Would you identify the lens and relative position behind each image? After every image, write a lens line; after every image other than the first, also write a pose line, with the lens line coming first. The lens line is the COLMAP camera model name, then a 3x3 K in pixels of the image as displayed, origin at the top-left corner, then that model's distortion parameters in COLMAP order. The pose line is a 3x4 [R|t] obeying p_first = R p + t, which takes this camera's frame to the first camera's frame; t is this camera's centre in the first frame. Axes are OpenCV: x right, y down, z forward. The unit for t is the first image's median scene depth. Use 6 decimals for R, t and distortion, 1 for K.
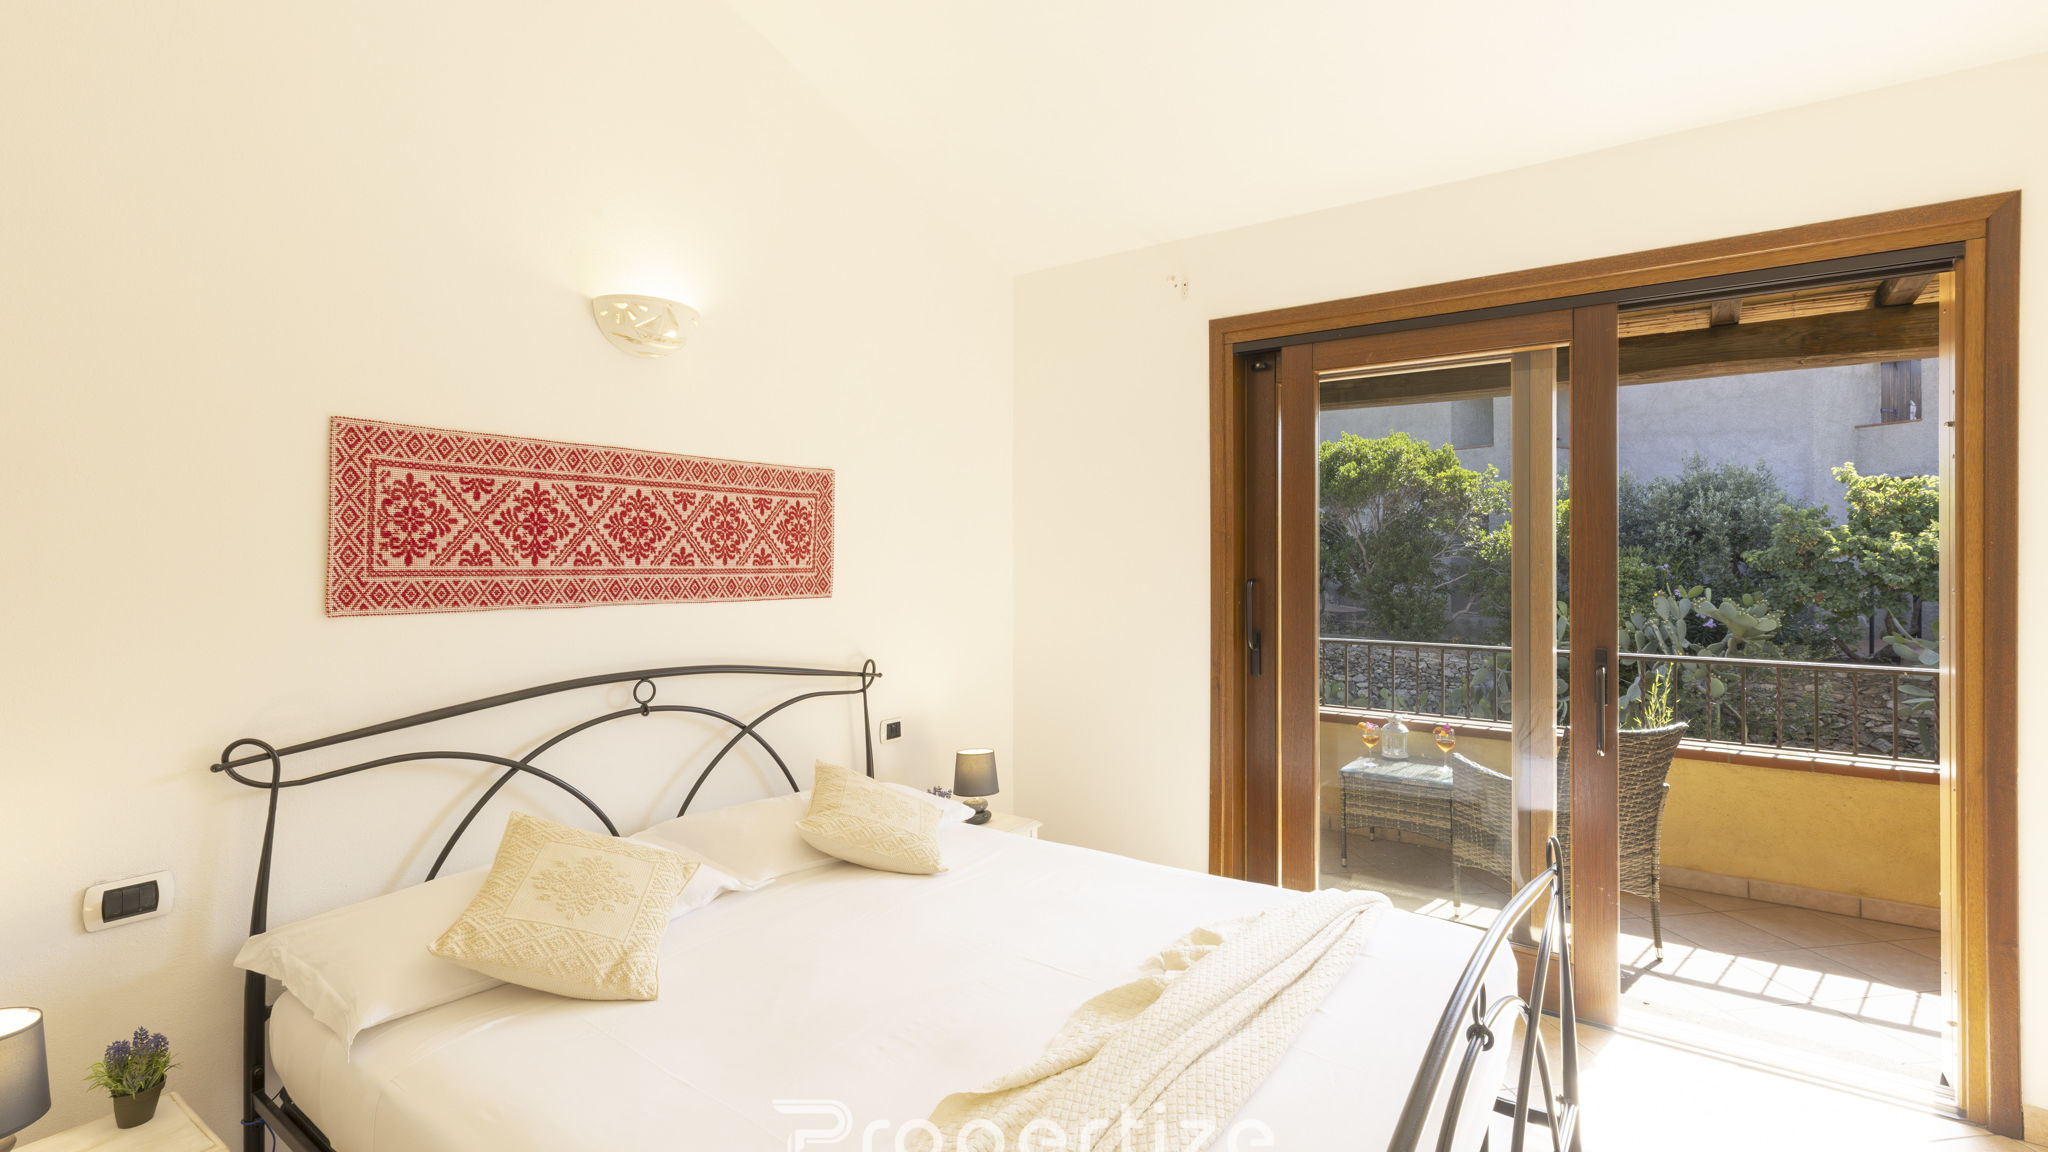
lens RADIAL K [[927.5, 0, 1033.4], [0, 927.5, 554.0], [0, 0, 1]] dist [0.005483, -0.001787]
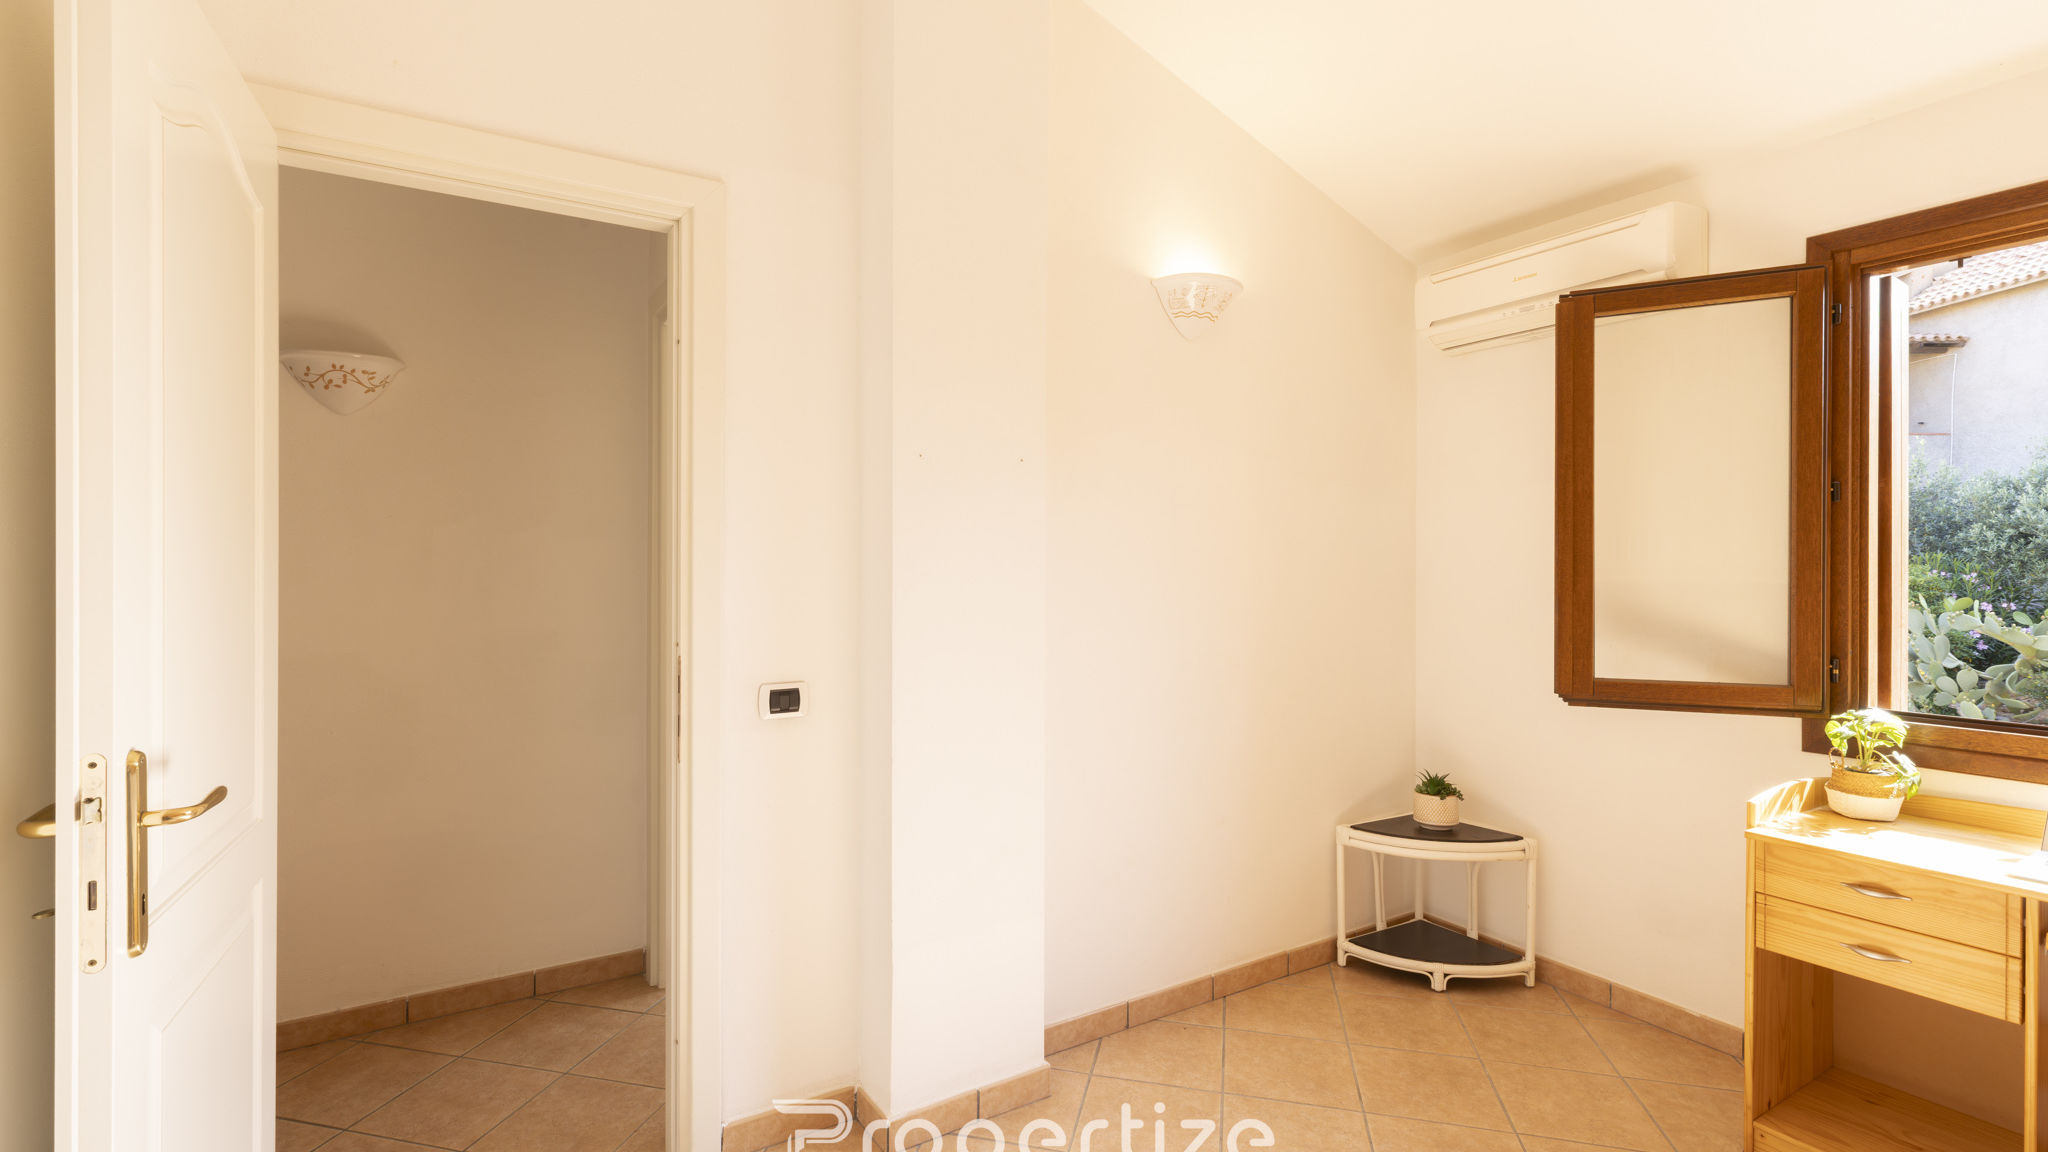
lens RADIAL K [[927.5, 0, 998.2], [0, 927.5, 565.1], [0, 0, 1]] dist [0.005483, -0.001787]
pose [[0.917231, 0.002289, -0.398349, 0.184316], [-0.000388, 0.999988, 0.004854, -0.000214], [0.398355, -0.004297, 0.917221, -0.133096]]
